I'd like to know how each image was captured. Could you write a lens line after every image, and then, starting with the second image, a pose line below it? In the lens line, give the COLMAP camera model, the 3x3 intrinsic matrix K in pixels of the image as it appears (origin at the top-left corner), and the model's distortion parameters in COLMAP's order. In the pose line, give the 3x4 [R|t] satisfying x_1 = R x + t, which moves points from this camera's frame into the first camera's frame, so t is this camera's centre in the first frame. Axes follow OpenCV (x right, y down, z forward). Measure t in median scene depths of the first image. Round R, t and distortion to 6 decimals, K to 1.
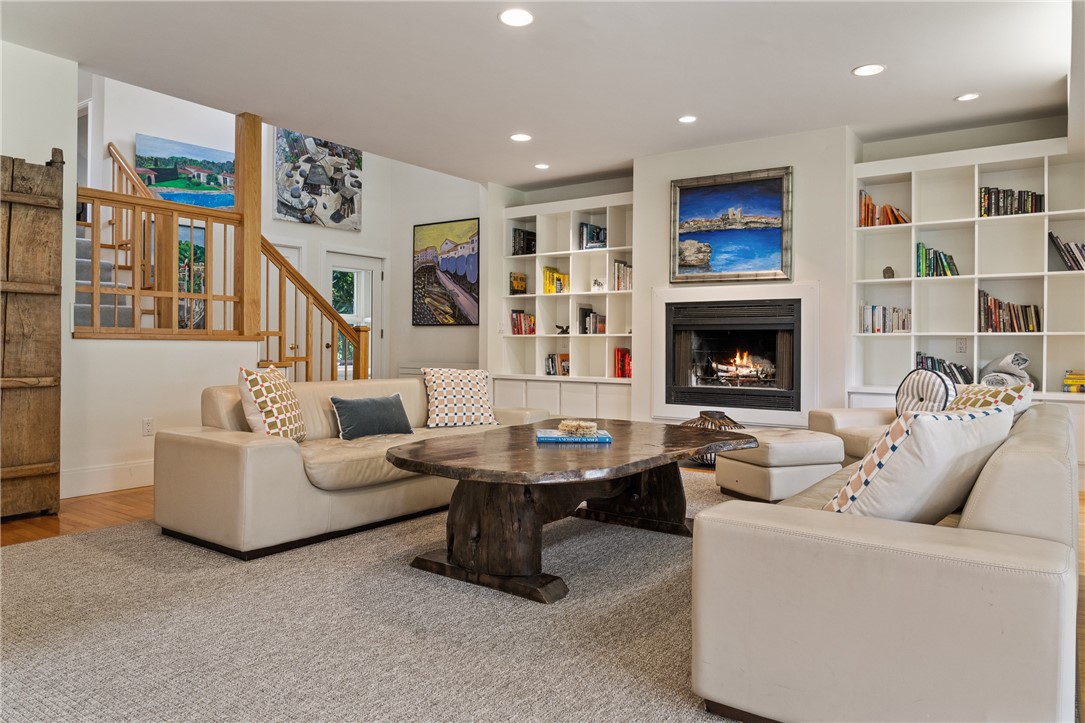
lens RADIAL K [[729.6, 0, 541.7], [0, 729.6, 350.9], [0, 0, 1]] dist [-0.027686, 0.016323]
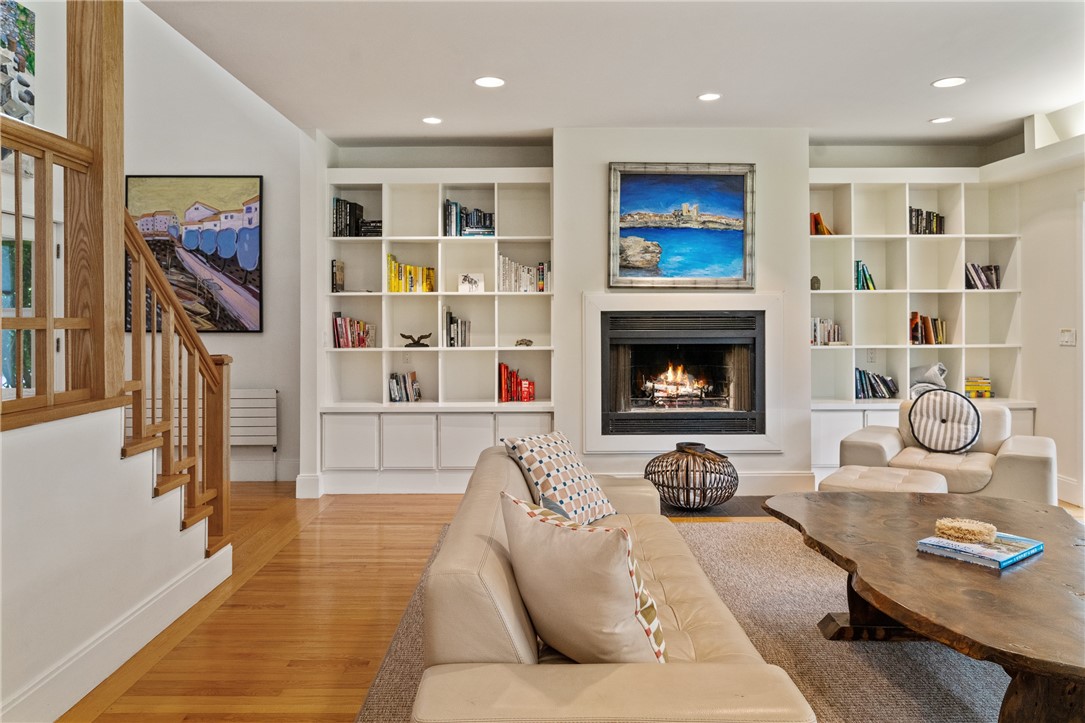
lens RADIAL K [[781.1, 0, 551.7], [0, 781.1, 312.2], [0, 0, 1]] dist [-0.013865, 0.014870]
pose [[0.810134, -0.005902, 0.586215, -0.406619], [0.014037, 0.999858, -0.009332, -0.060577], [-0.586076, 0.015789, 0.810102, 0.343187]]
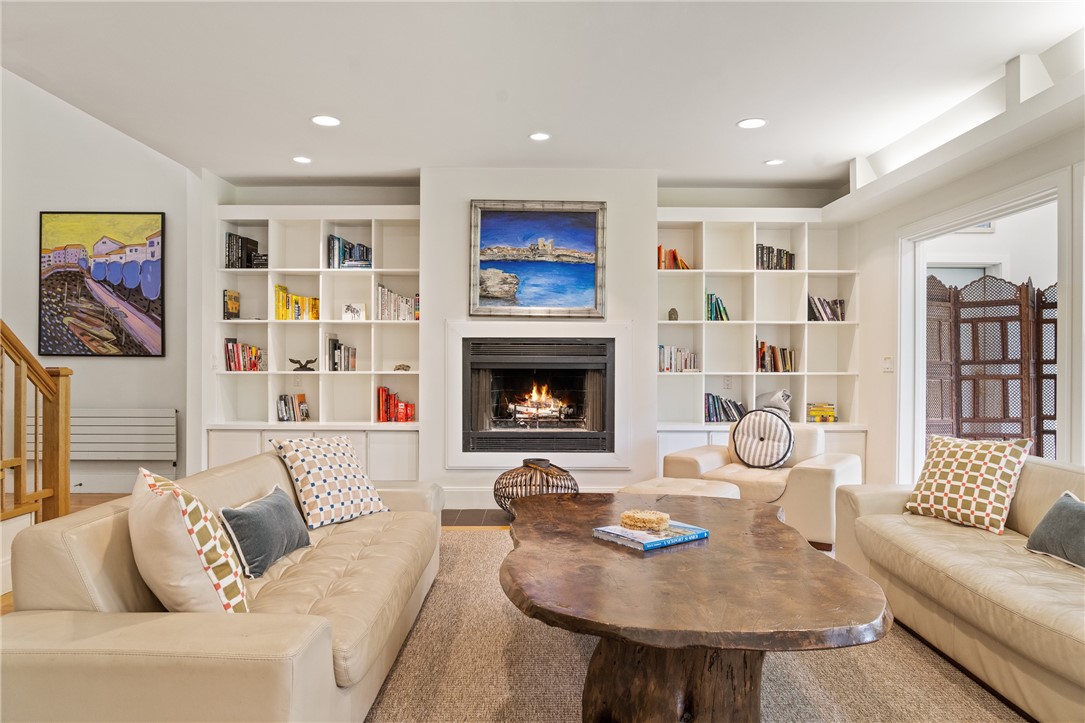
lens RADIAL K [[729.6, 0, 547.6], [0, 729.6, 363.4], [0, 0, 1]] dist [-0.027686, 0.016323]
pose [[0.812783, -0.005254, 0.582543, -0.273585], [0.006763, 0.999977, -0.000417, -0.035555], [-0.582528, 0.004278, 0.812800, 0.236998]]
